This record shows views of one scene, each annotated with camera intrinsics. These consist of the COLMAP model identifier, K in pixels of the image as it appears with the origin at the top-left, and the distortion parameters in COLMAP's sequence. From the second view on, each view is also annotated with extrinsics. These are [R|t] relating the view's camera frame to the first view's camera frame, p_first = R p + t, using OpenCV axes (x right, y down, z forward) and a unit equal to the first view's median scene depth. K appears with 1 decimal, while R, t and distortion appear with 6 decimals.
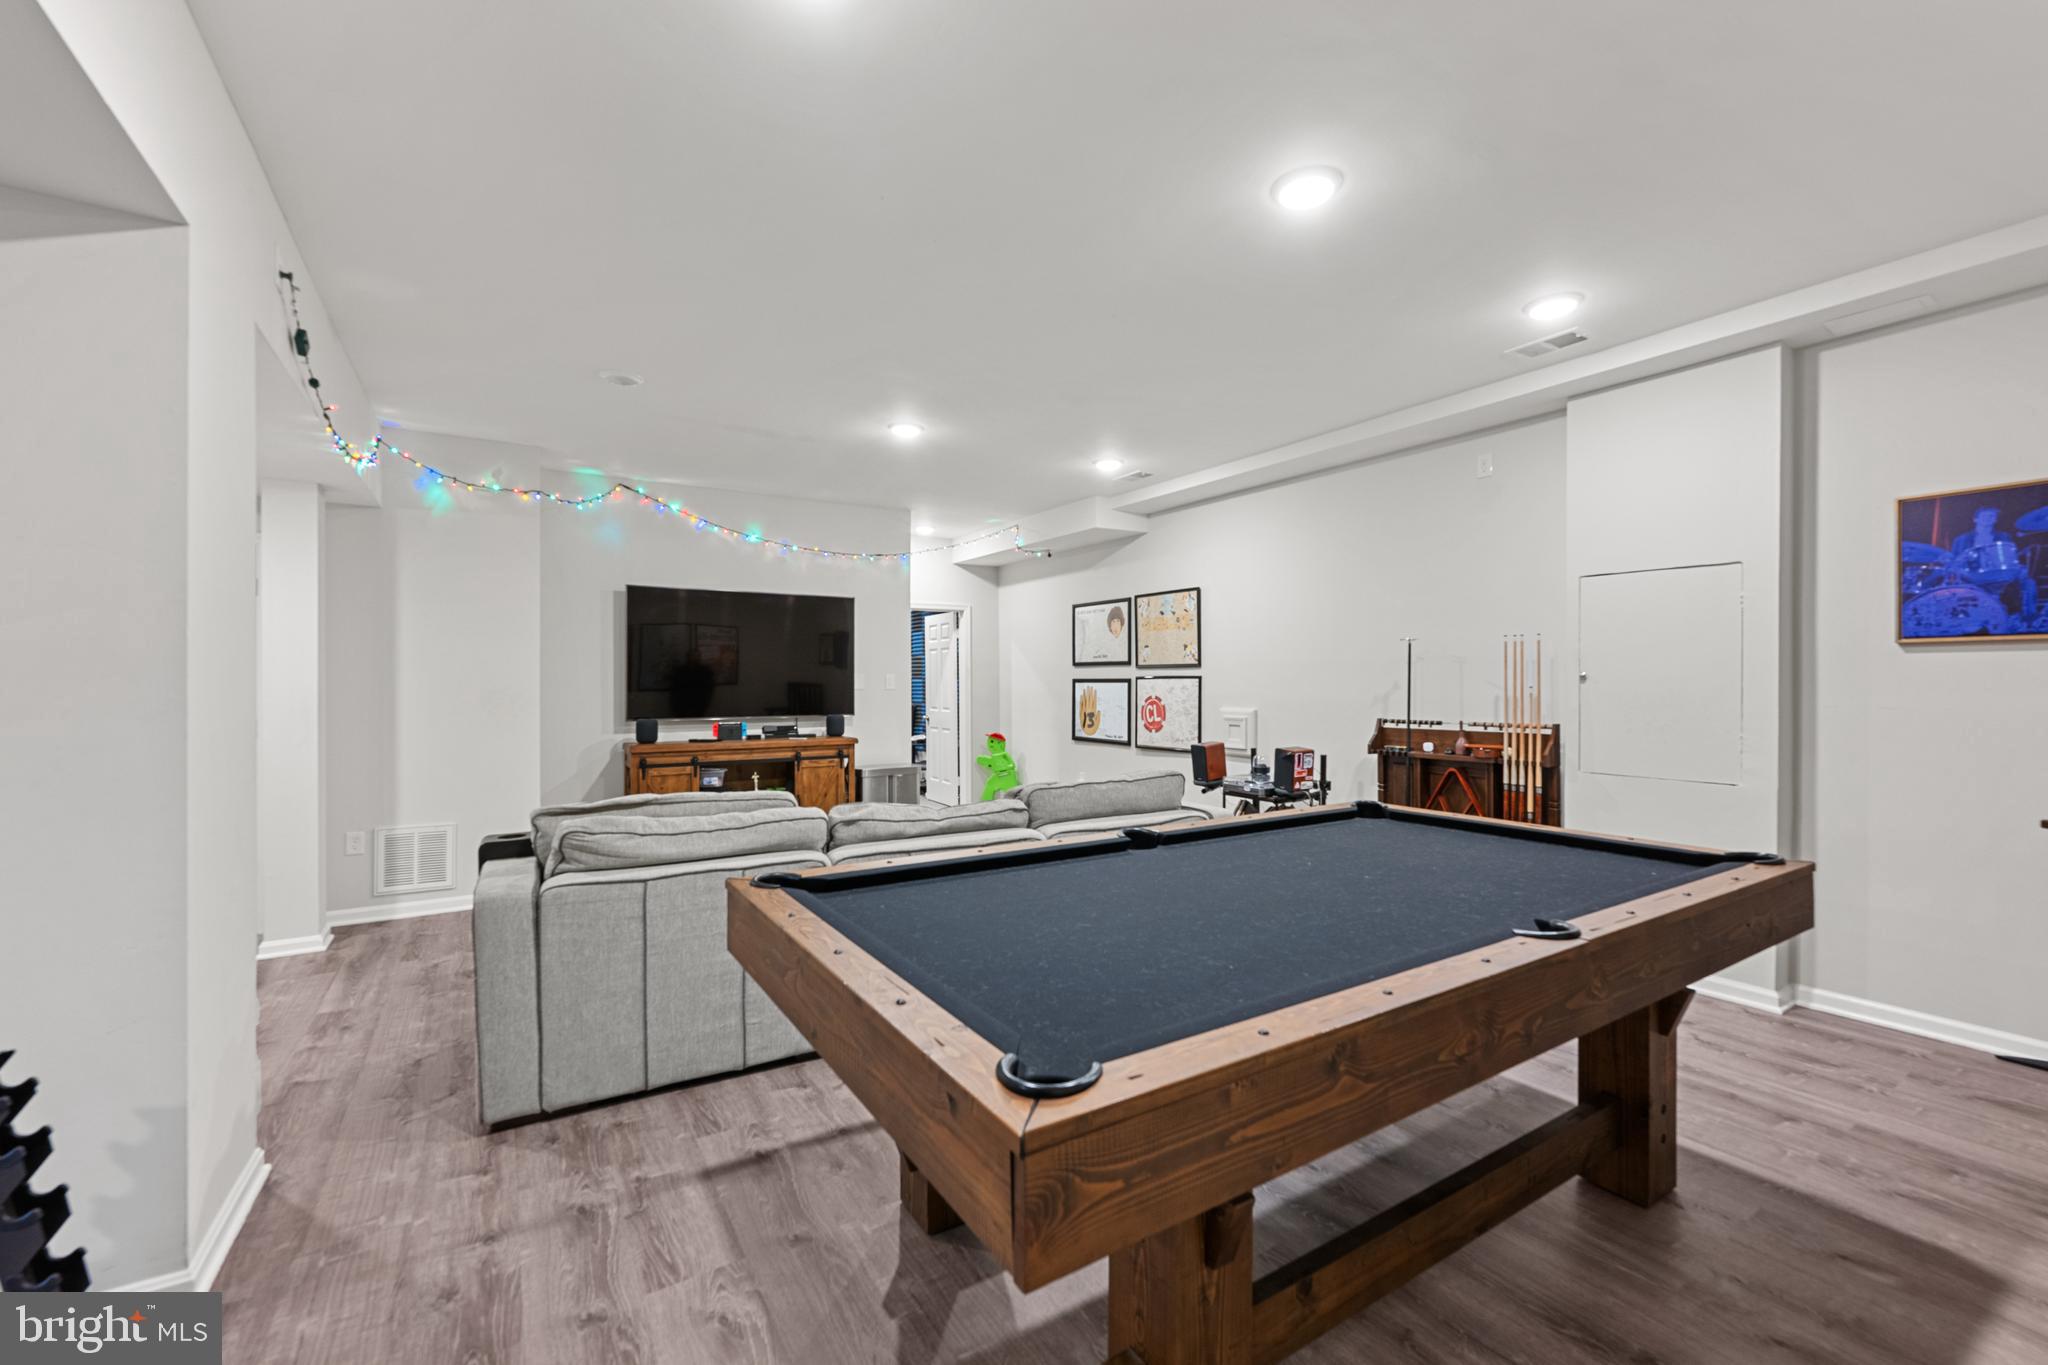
lens RADIAL K [[827.8, 0, 1023.0], [0, 827.8, 671.4], [0, 0, 1]] dist [0.002880, 0.000268]
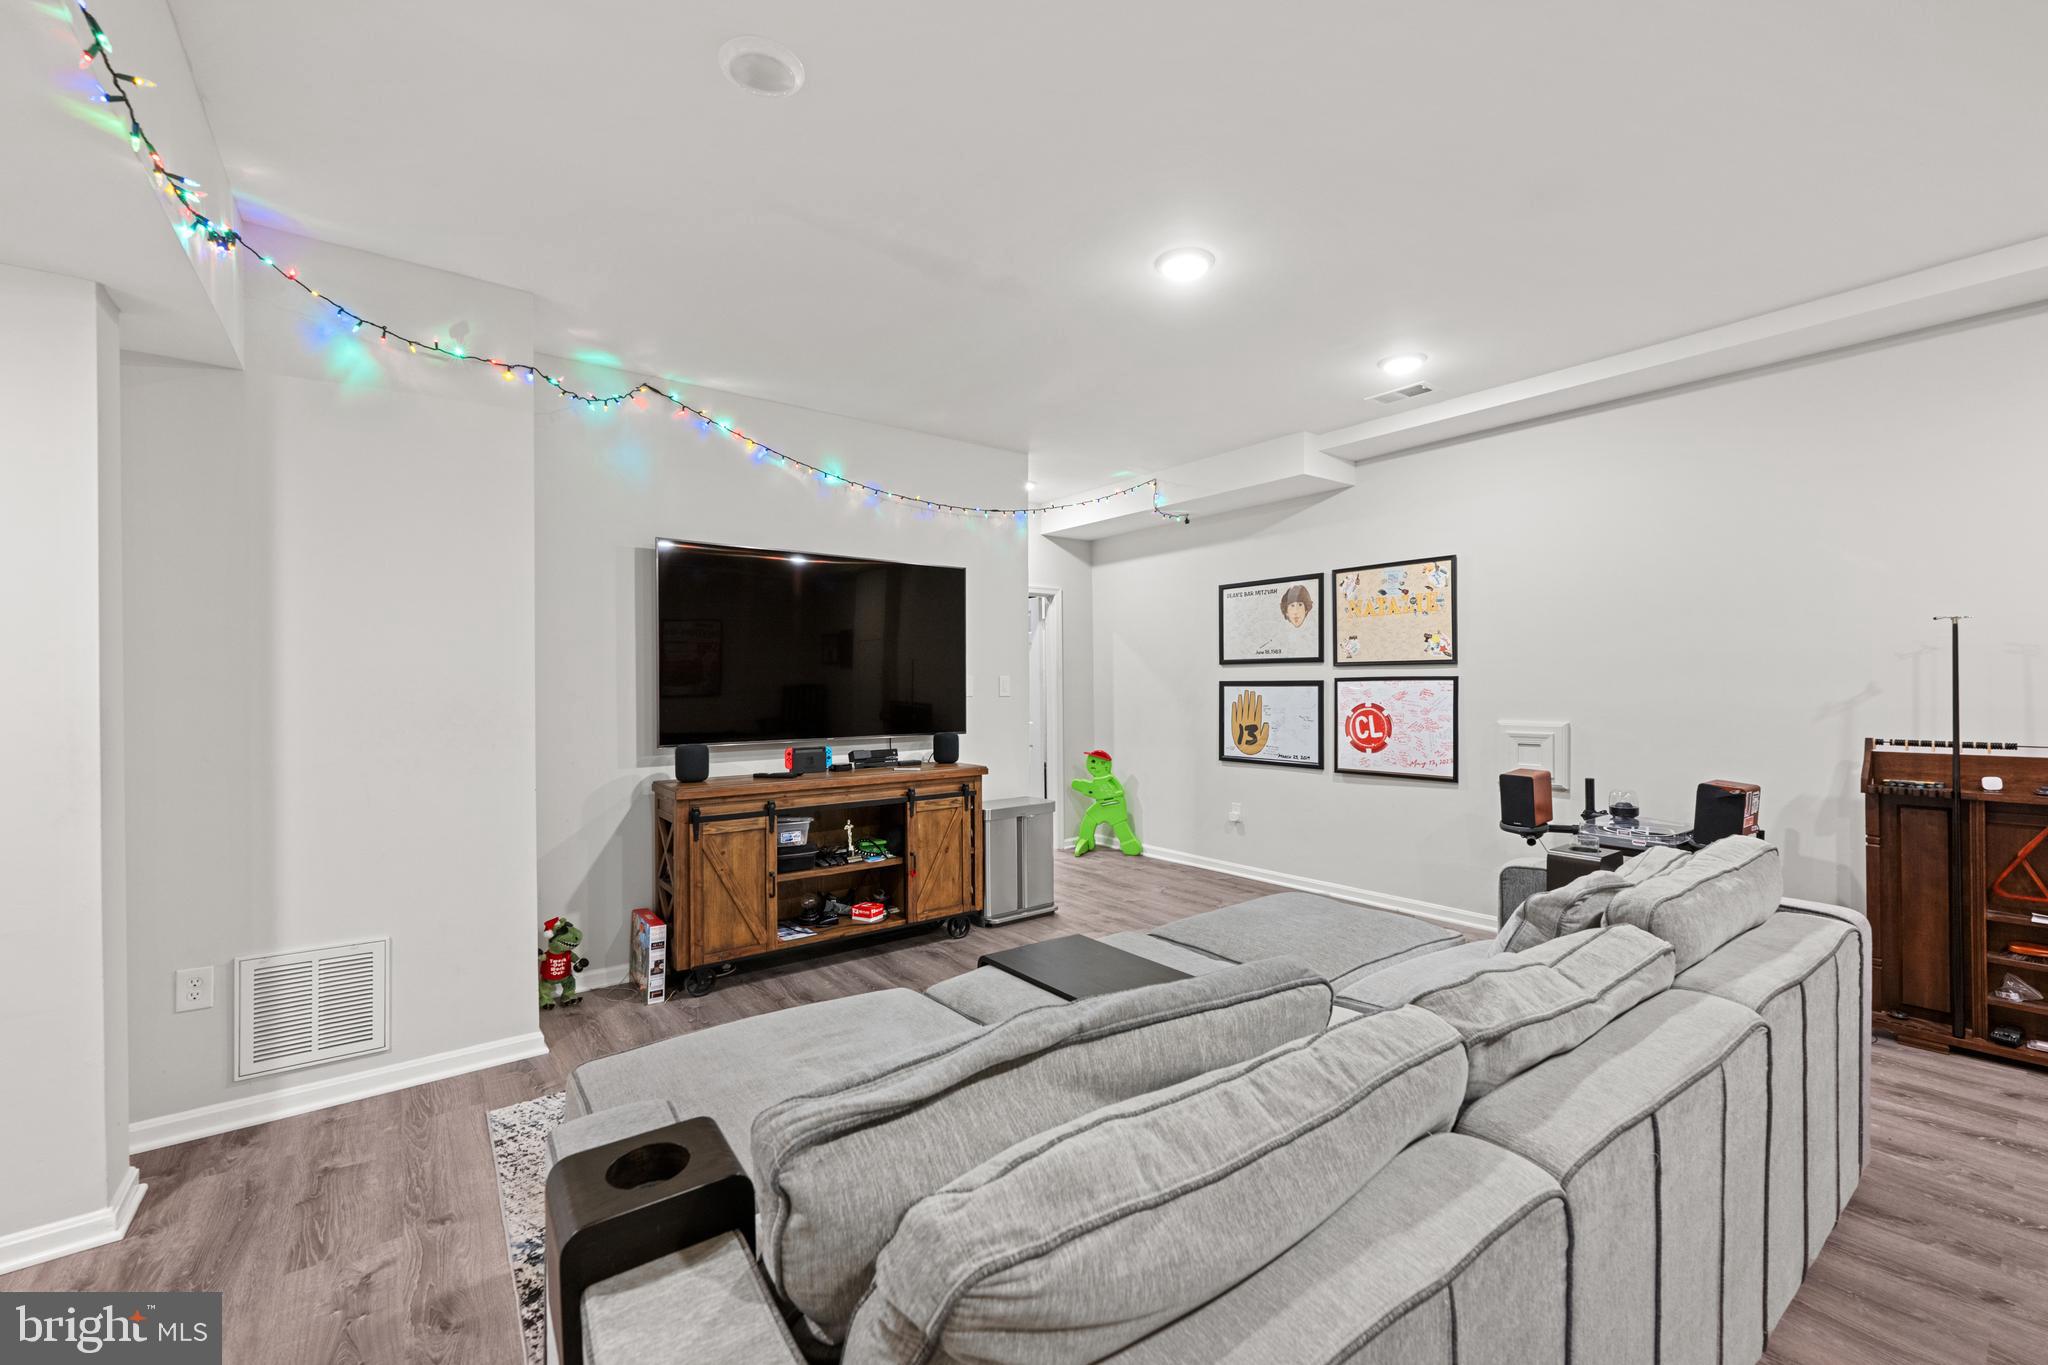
lens RADIAL K [[817.2, 0, 1023.7], [0, 817.2, 679.6], [0, 0, 1]] dist [0.000340, 0.000236]
pose [[0.995962, -0.002758, 0.089732, -0.232650], [0.002304, 0.999984, 0.005170, 0.003608], [-0.089745, -0.004943, 0.995953, 0.311941]]
